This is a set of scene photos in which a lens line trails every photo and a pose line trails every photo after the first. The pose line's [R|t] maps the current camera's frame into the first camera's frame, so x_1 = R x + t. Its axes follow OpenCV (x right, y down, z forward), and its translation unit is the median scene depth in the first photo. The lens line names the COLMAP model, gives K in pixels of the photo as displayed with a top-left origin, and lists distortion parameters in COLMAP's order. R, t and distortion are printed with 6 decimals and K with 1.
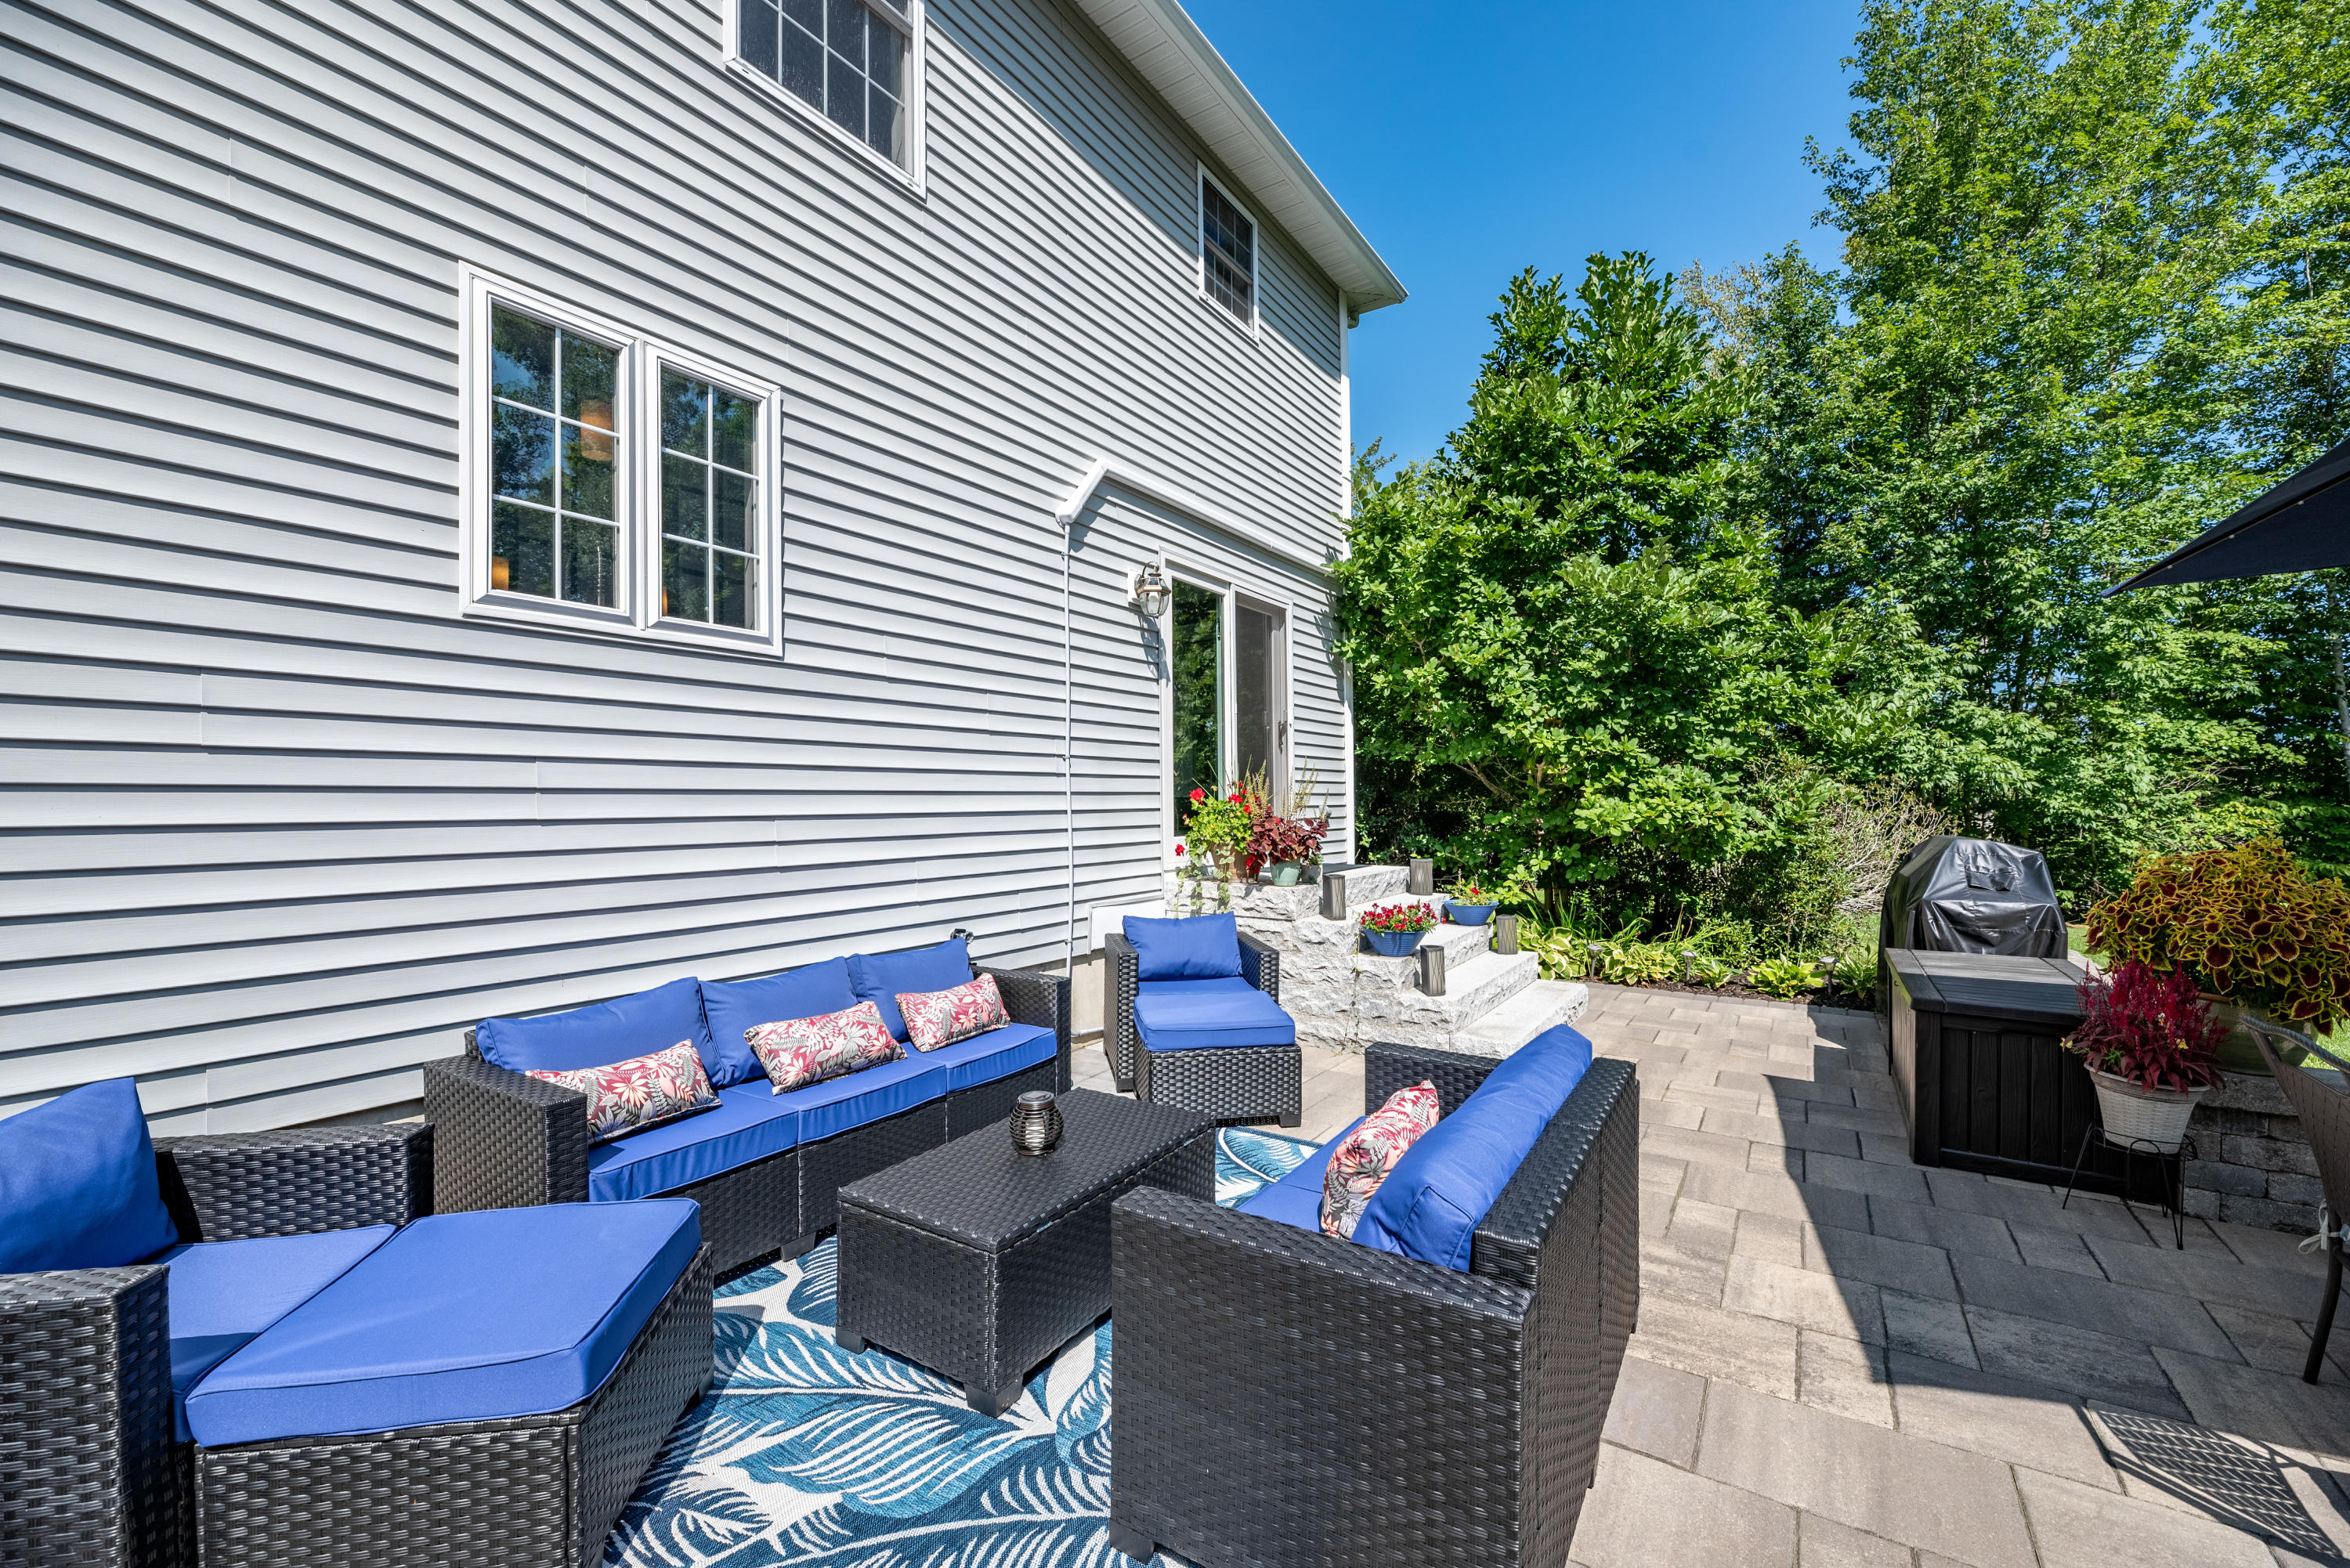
lens RADIAL K [[948.7, 0, 1194.0], [0, 948.7, 793.0], [0, 0, 1]] dist [-0.000303, -0.000236]
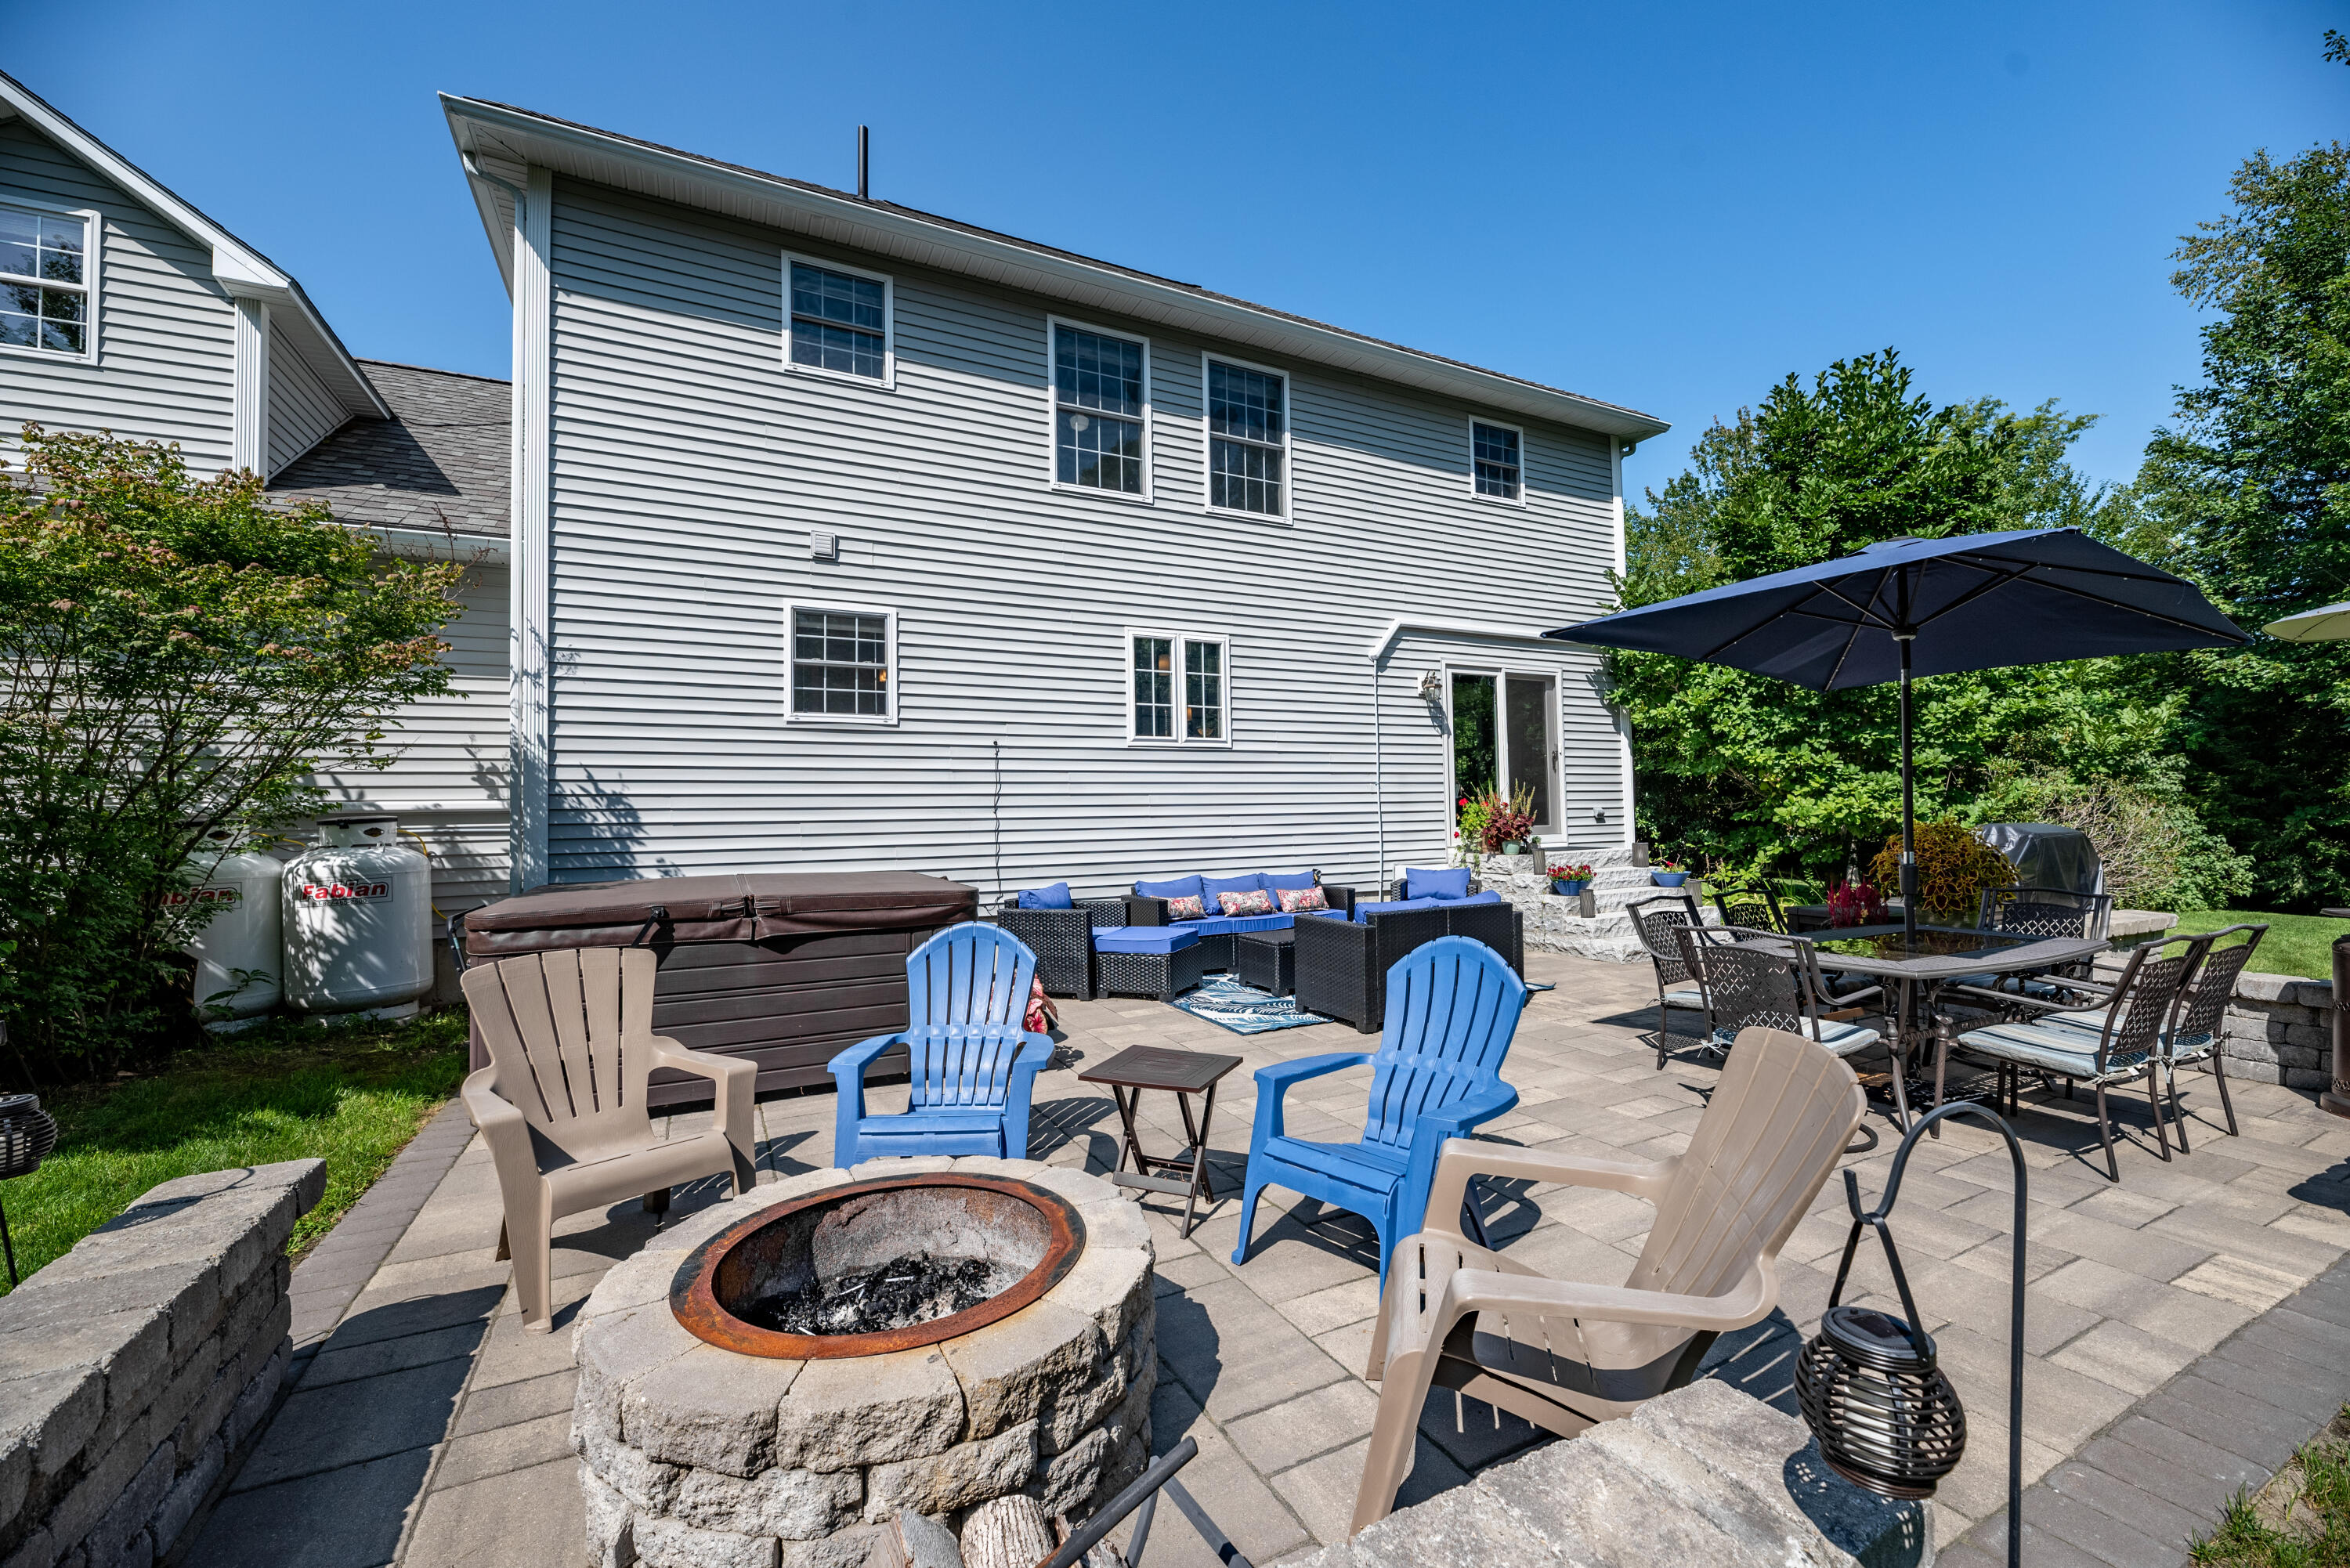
lens RADIAL K [[948.7, 0, 1194.0], [0, 948.7, 793.0], [0, 0, 1]] dist [-0.000303, -0.000236]
pose [[0.868620, -0.022439, -0.494970, 0.464004], [0.017458, 0.999740, -0.014686, 0.002248], [0.495171, 0.004115, 0.868786, -0.784482]]
